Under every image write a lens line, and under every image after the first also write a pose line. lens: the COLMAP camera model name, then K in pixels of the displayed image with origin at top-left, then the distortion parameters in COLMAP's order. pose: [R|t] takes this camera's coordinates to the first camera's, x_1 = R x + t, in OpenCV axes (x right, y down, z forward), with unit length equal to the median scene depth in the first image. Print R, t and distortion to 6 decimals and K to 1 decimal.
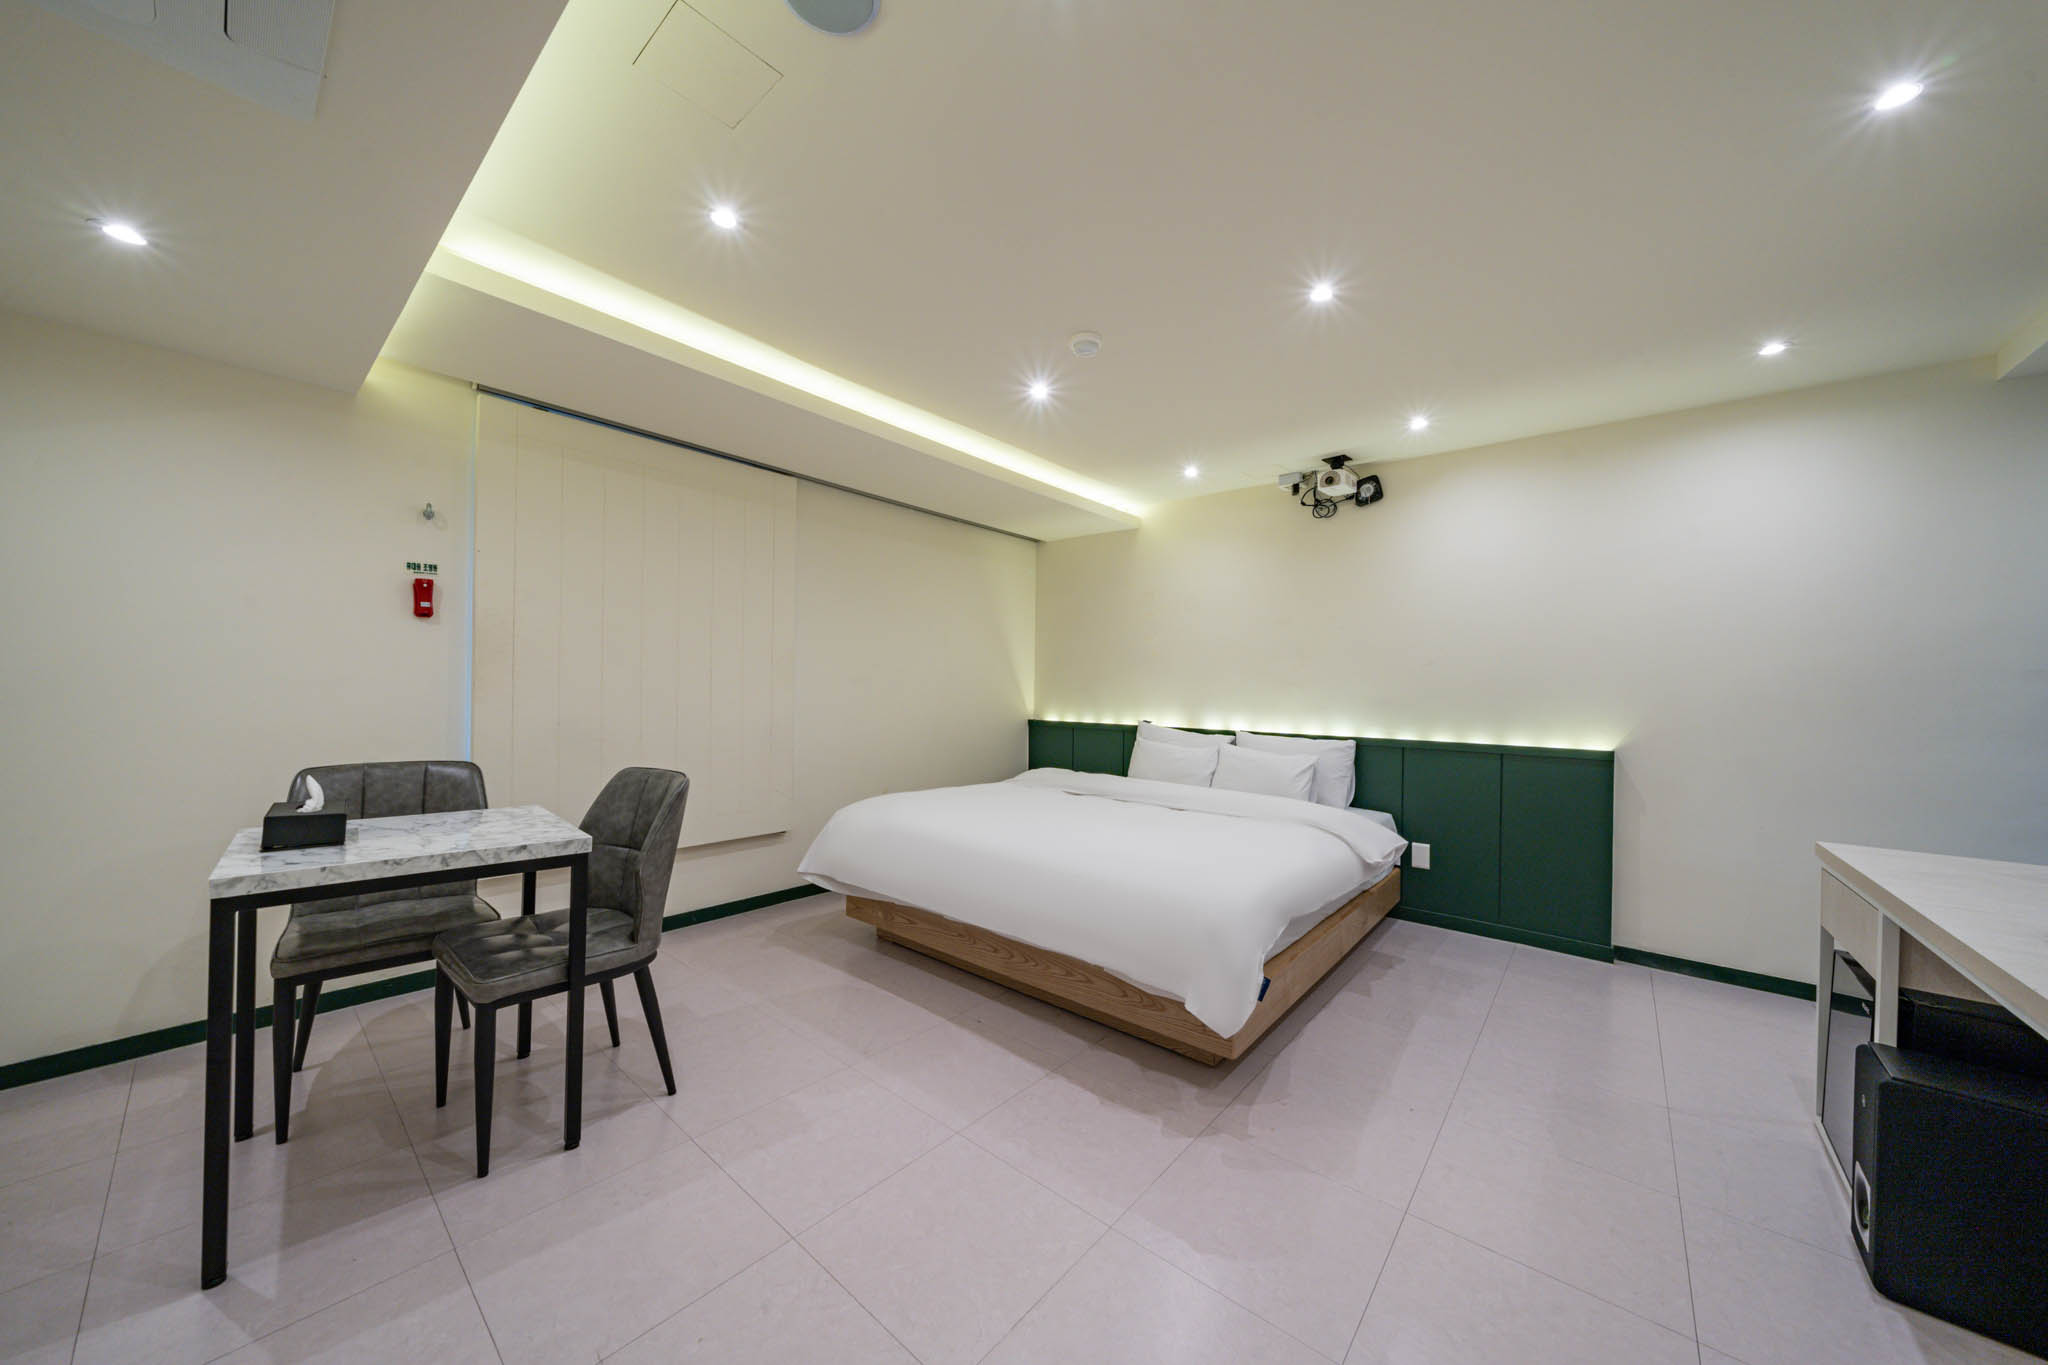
lens RADIAL K [[694.4, 0, 1024.6], [0, 694.4, 690.0], [0, 0, 1]] dist [-0.000020, -0.000014]
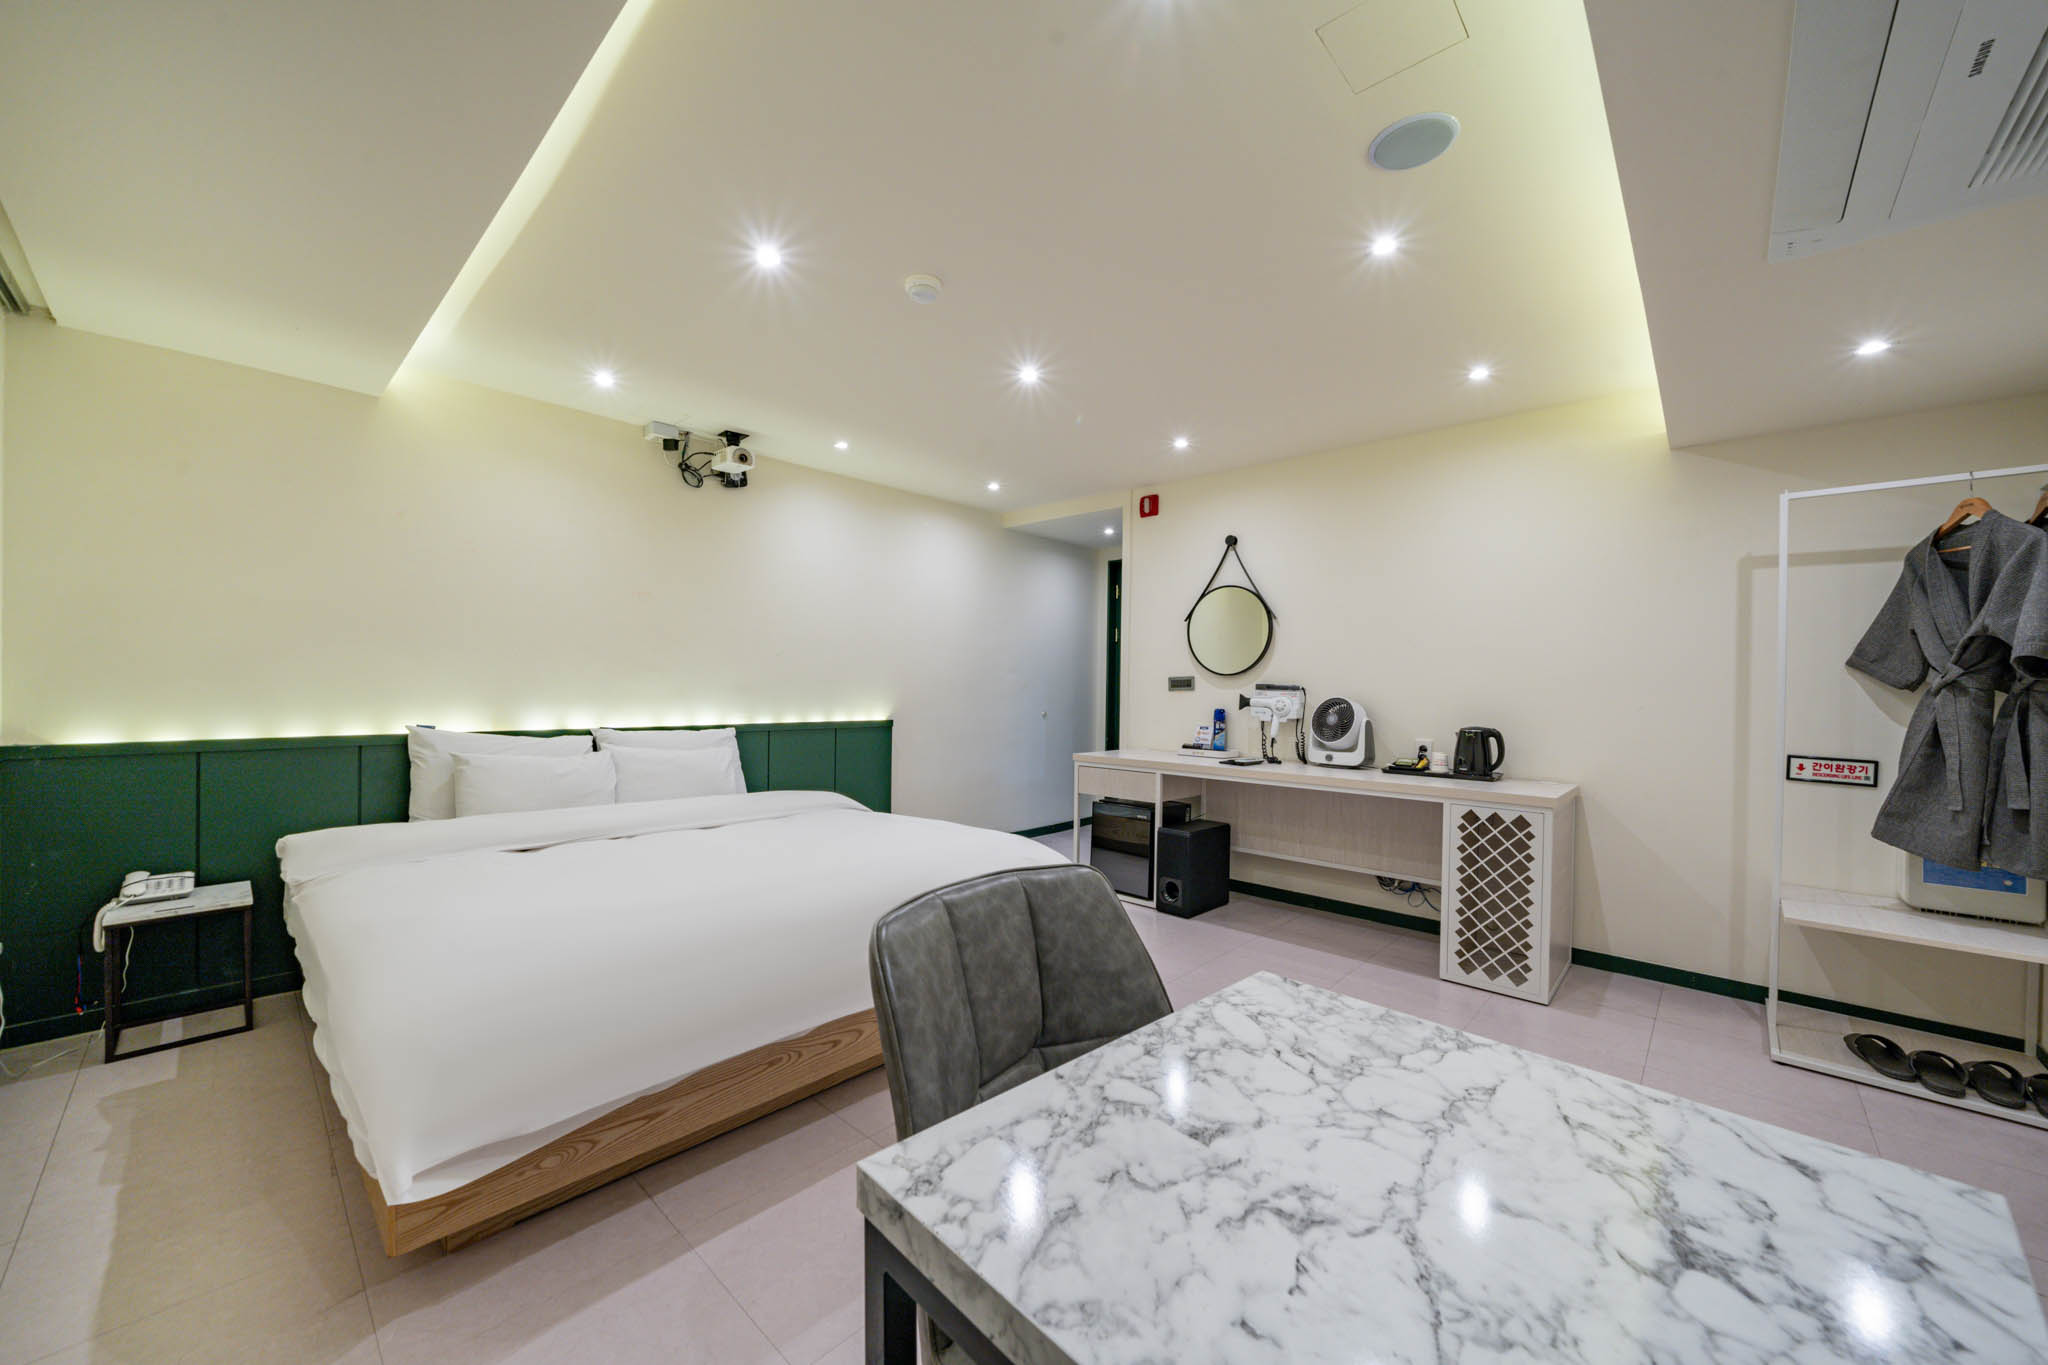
lens RADIAL K [[759.2, 0, 1024.0], [0, 759.2, 682.5], [0, 0, 1]] dist [-0.000025, 0.000002]
pose [[0.039568, -0.010076, 0.999166, -0.552562], [-0.012007, 0.999872, 0.010559, -0.007208], [-0.999145, -0.012414, 0.039442, 0.524259]]
